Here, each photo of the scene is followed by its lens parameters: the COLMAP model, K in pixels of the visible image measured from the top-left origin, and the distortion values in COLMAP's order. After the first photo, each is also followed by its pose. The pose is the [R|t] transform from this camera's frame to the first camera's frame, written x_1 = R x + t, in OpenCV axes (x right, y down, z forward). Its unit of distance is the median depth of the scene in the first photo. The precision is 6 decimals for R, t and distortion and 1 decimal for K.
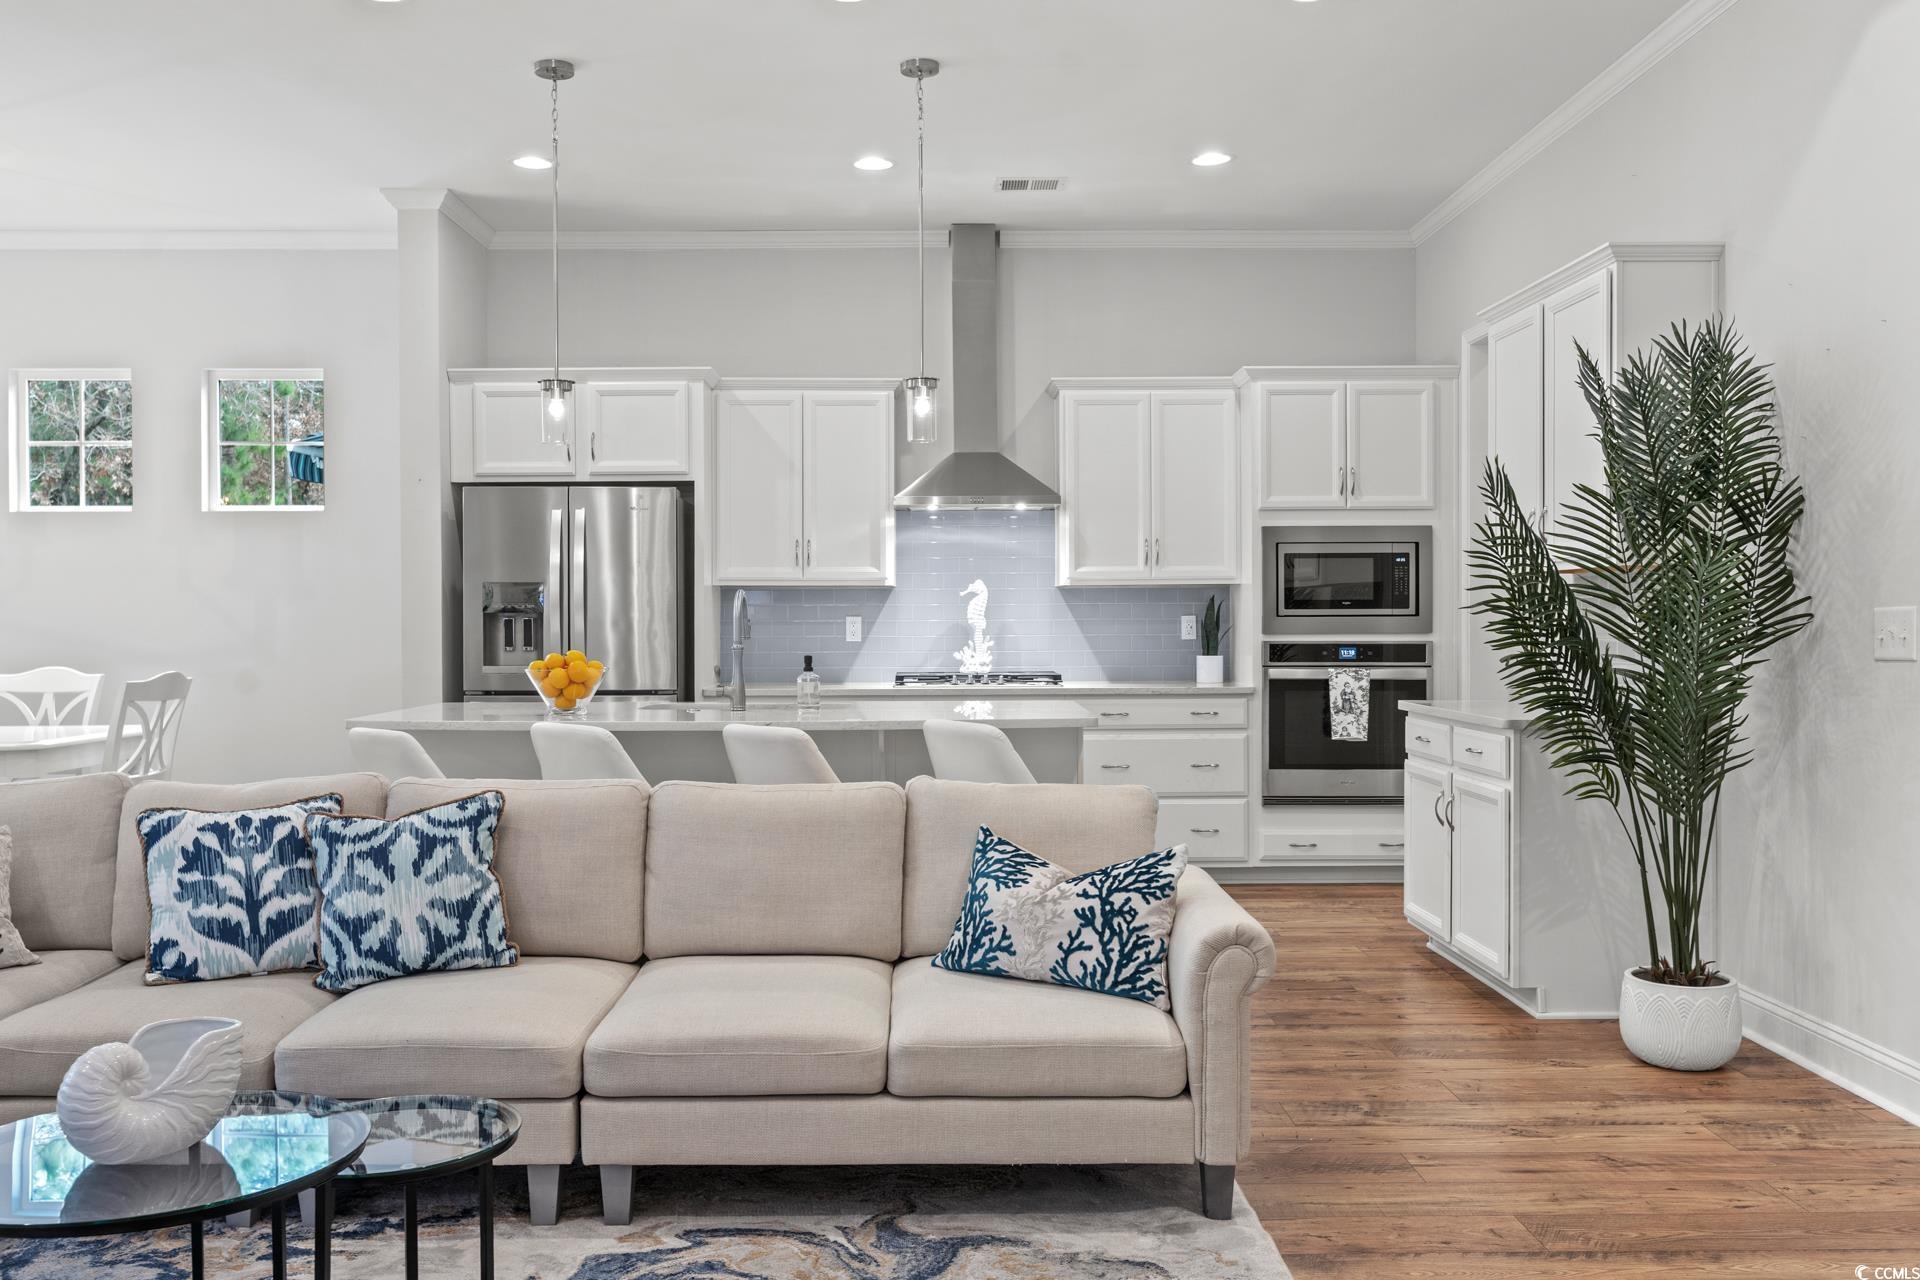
lens RADIAL K [[1629.5, 0, 960.2], [0, 1629.5, 630.4], [0, 0, 1]] dist [0.006399, 0.014069]
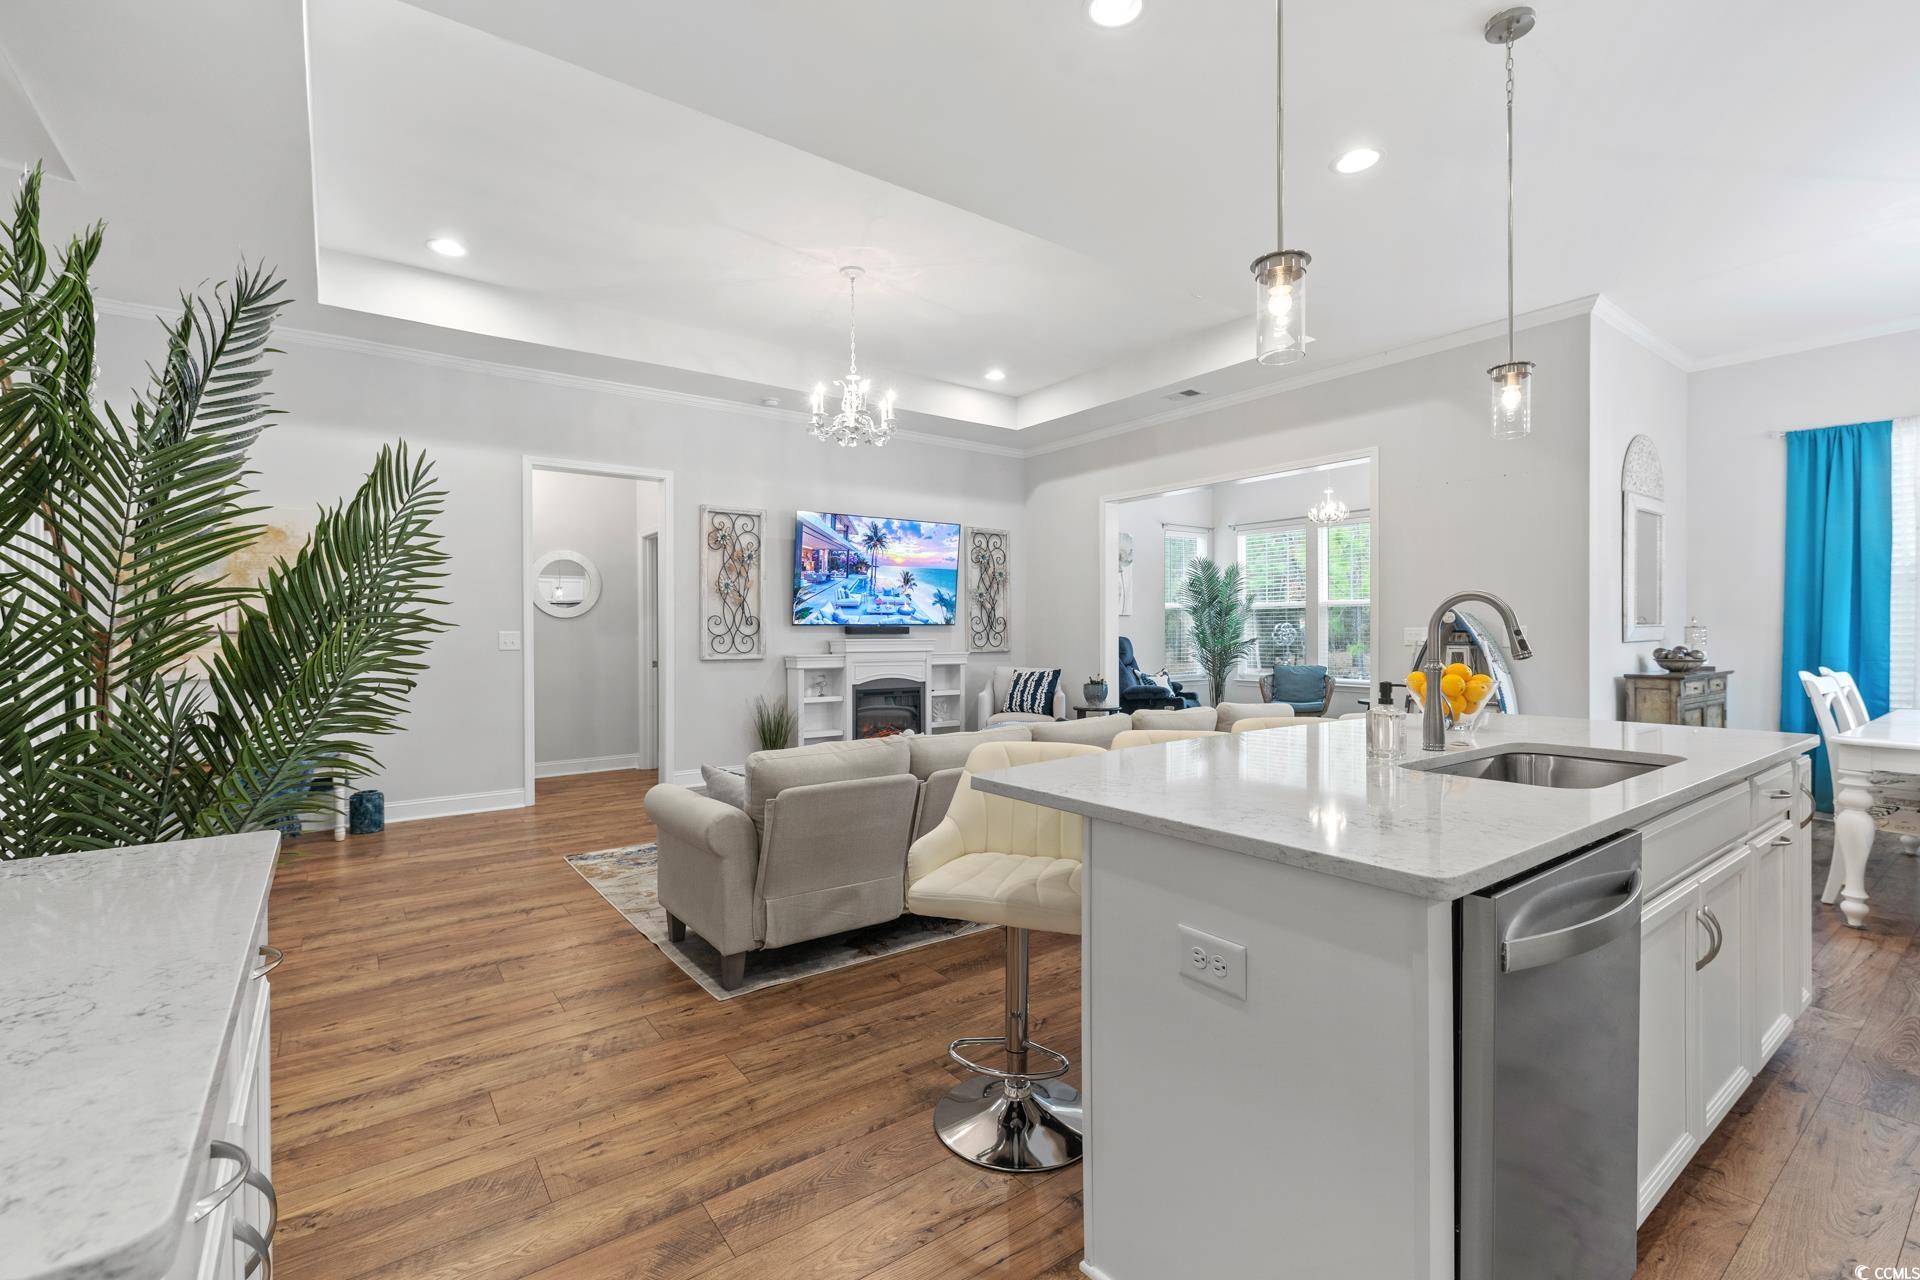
lens RADIAL K [[843.0, 0, 959.9], [0, 843.0, 640.1], [0, 0, 1]] dist [0.007637, 0.000634]
pose [[-0.813415, 0.013538, -0.581527, 0.207015], [0.002777, 0.999808, 0.019392, -0.007942], [0.581678, 0.014158, -0.813296, 0.896319]]
